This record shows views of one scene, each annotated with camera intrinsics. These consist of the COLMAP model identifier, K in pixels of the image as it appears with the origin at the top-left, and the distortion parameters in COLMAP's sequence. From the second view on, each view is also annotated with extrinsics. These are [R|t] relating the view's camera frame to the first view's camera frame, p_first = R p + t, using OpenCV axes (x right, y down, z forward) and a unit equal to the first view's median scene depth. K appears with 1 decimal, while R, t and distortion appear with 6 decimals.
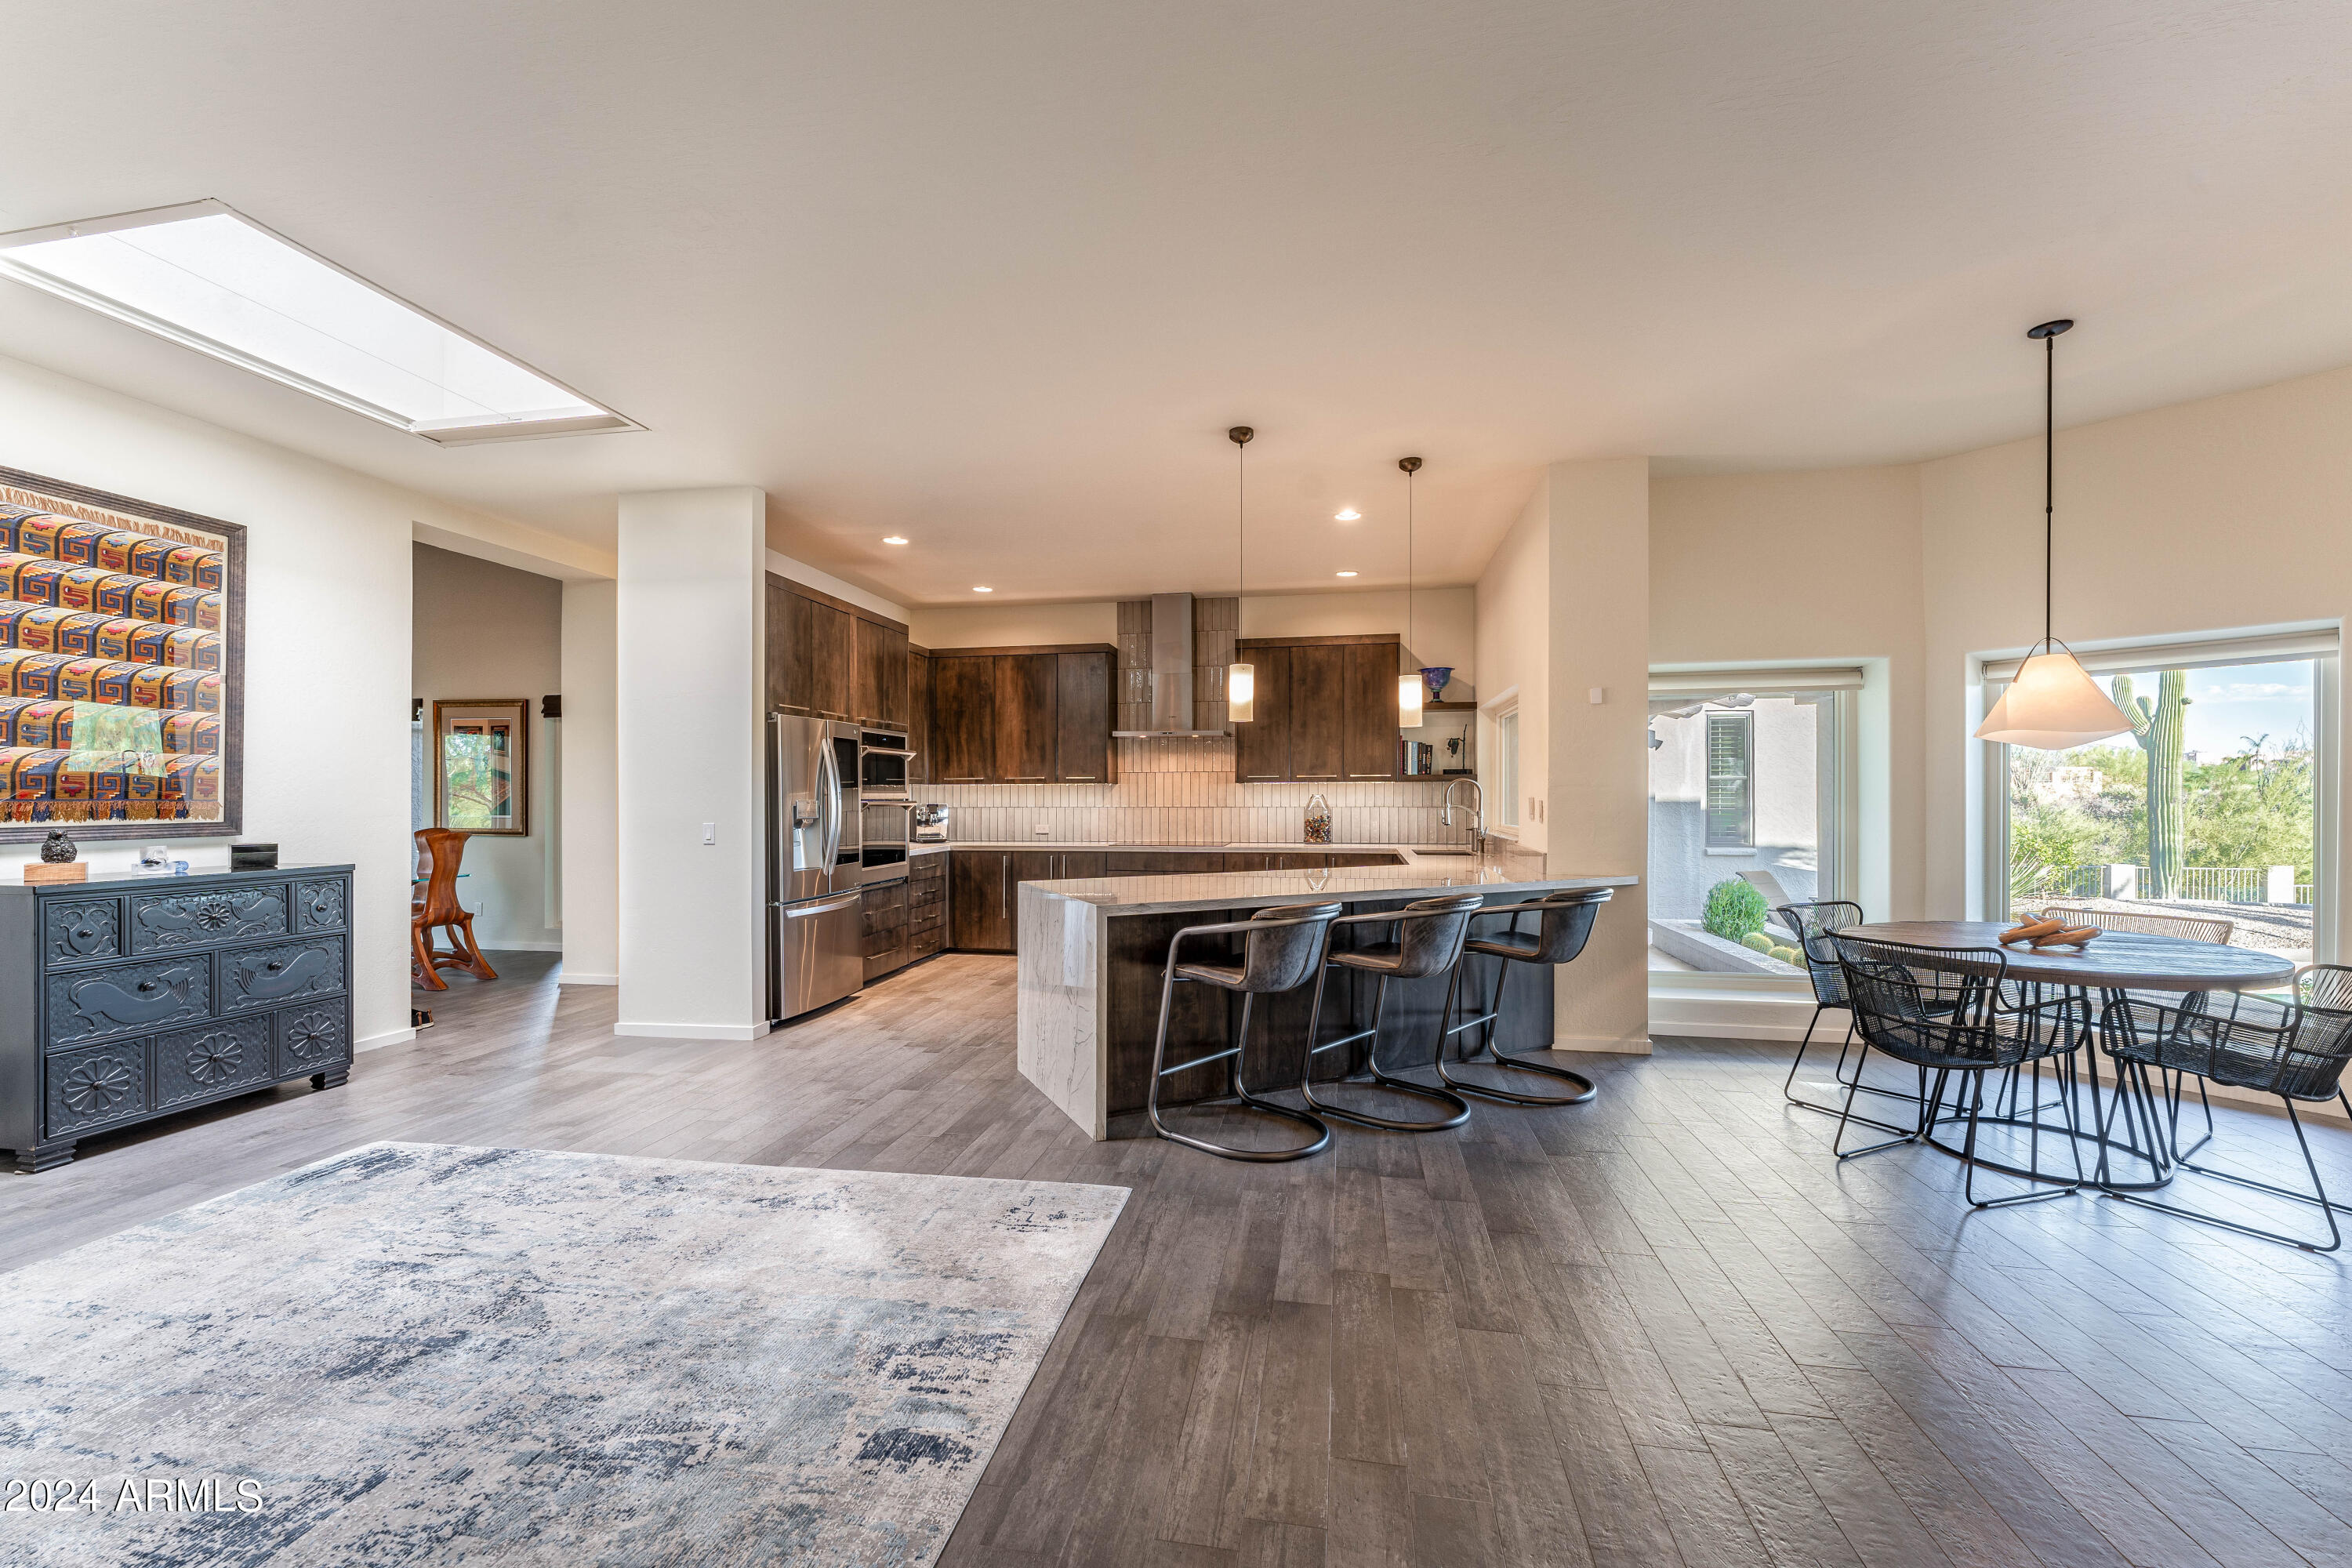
lens RADIAL K [[933.0, 0, 1170.5], [0, 933.0, 794.6], [0, 0, 1]] dist [-0.001117, -0.000145]
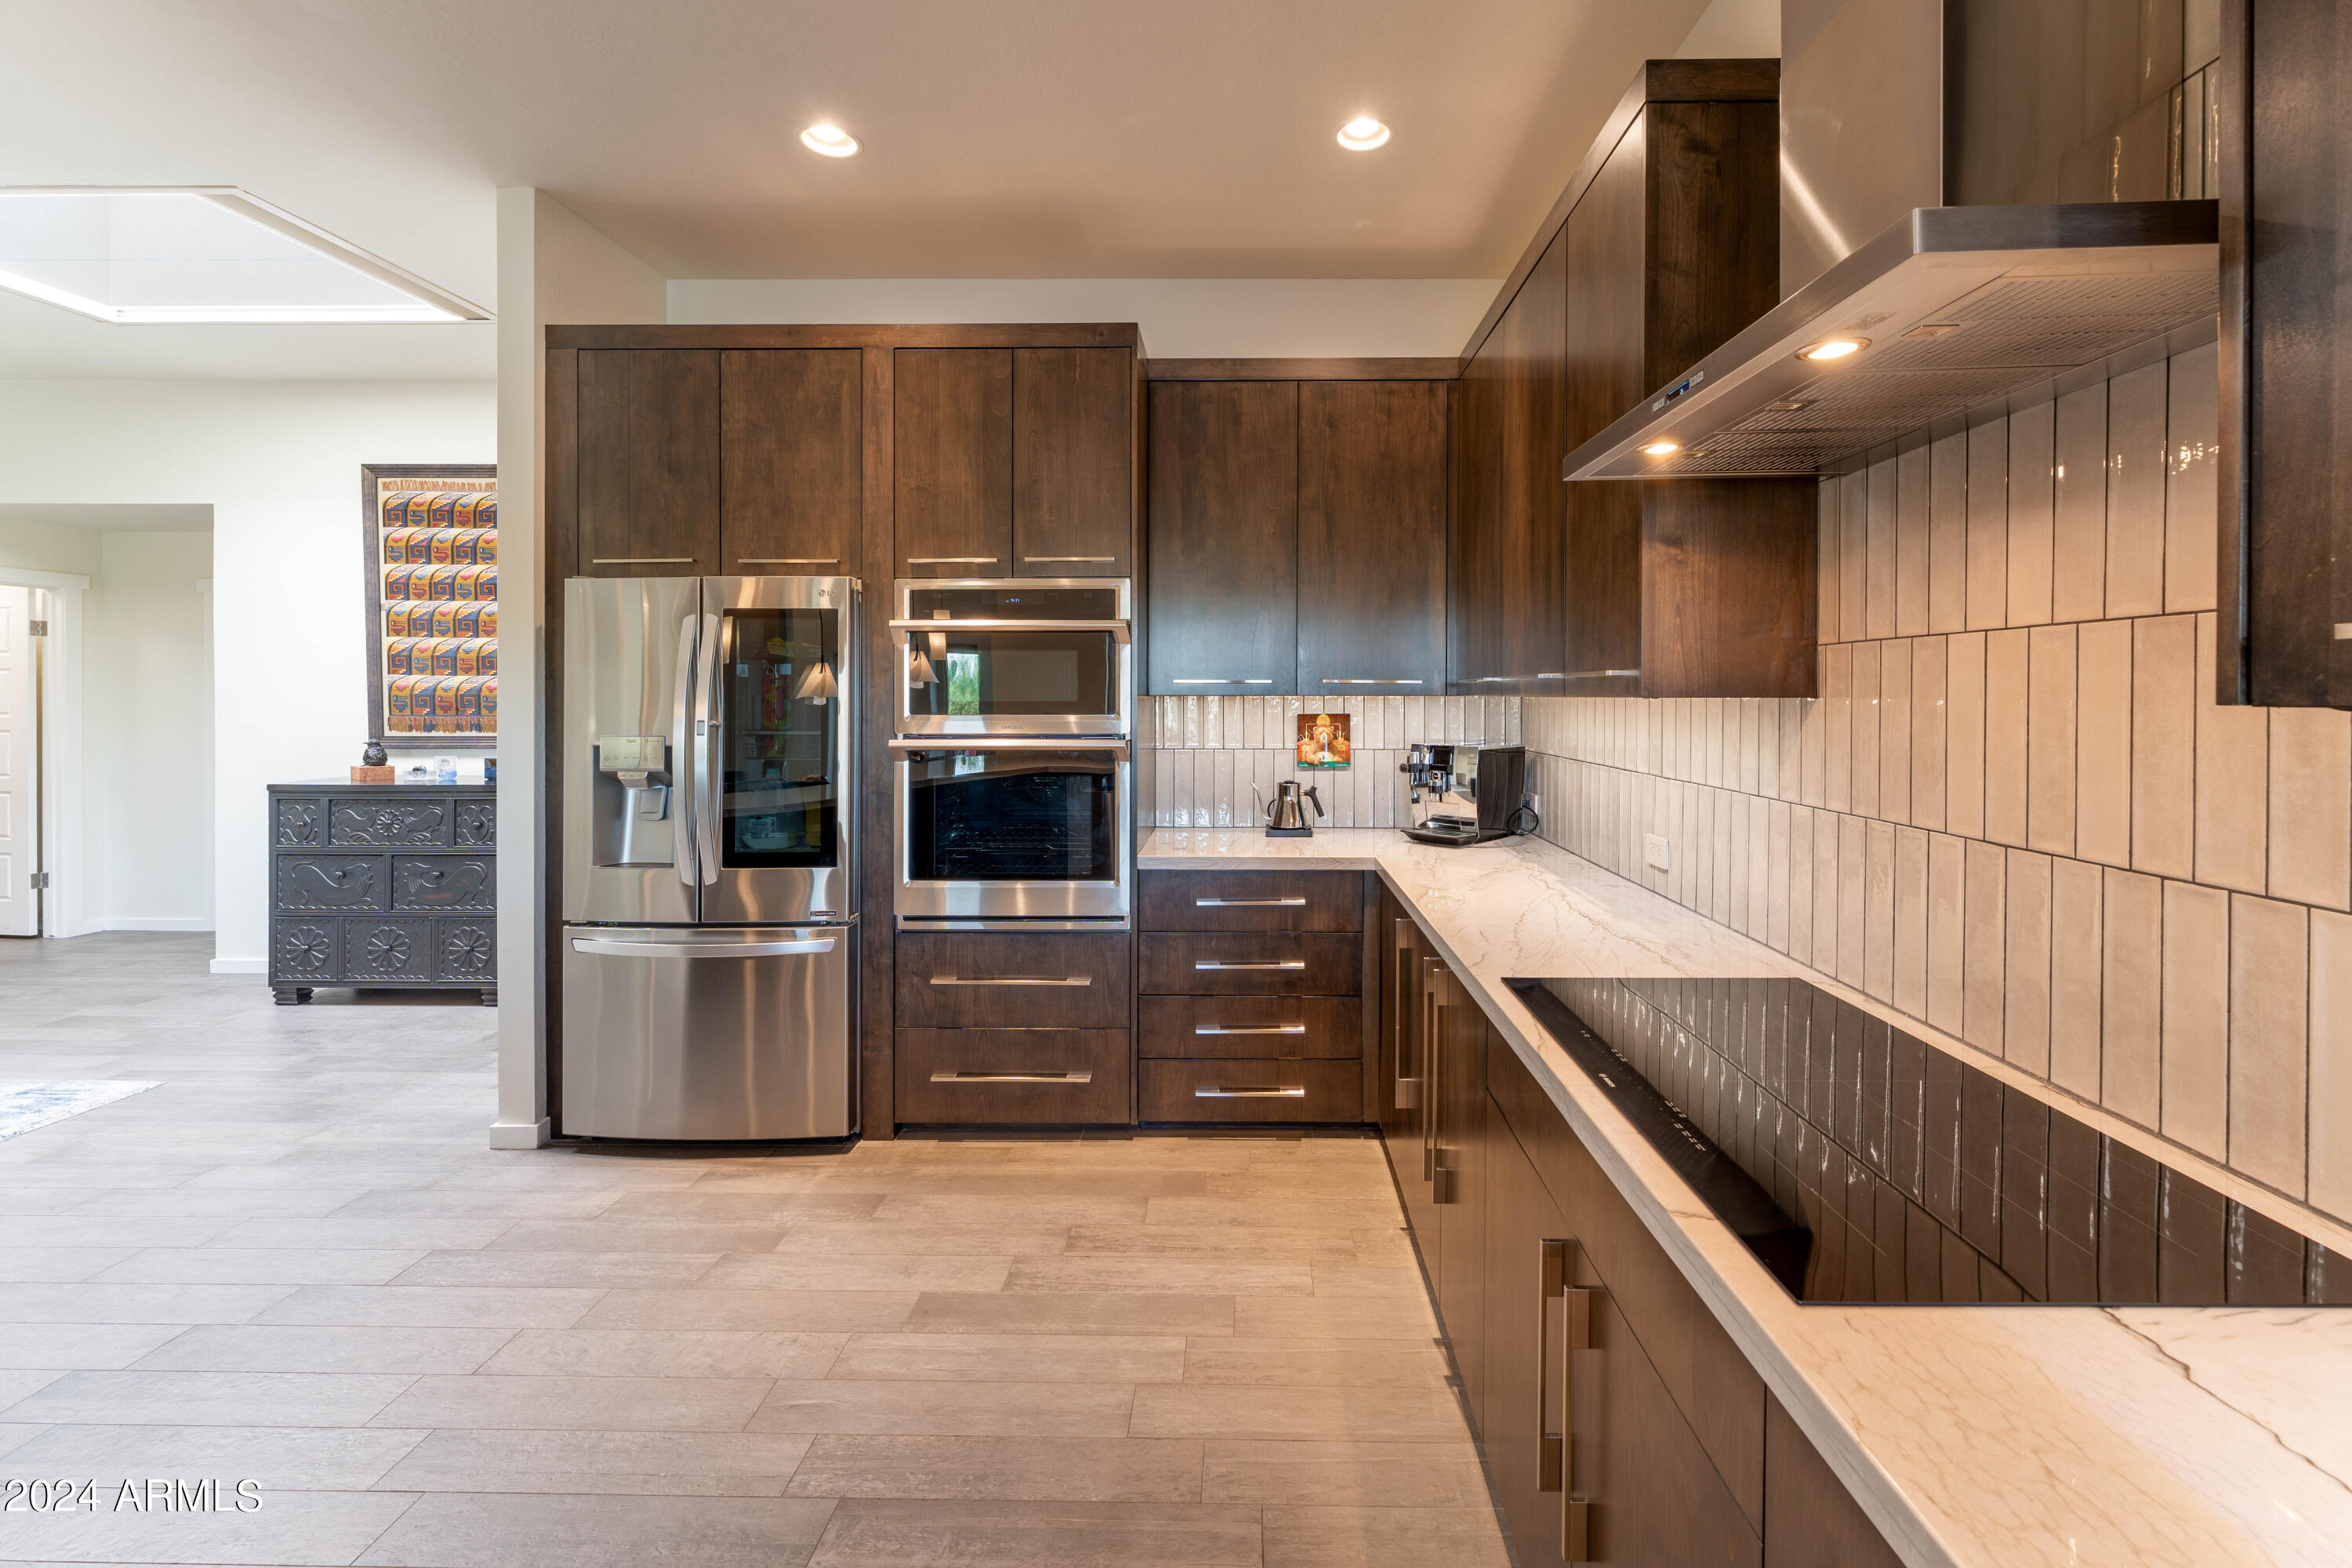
lens RADIAL K [[986.3, 0, 1227.2], [0, 986.3, 698.1], [0, 0, 1]] dist [-0.000948, -0.000045]
pose [[0.164138, 0.007711, -0.986407, 0.163326], [-0.000631, 0.999970, 0.007712, -0.015236], [0.986437, -0.000643, 0.164138, 0.963366]]
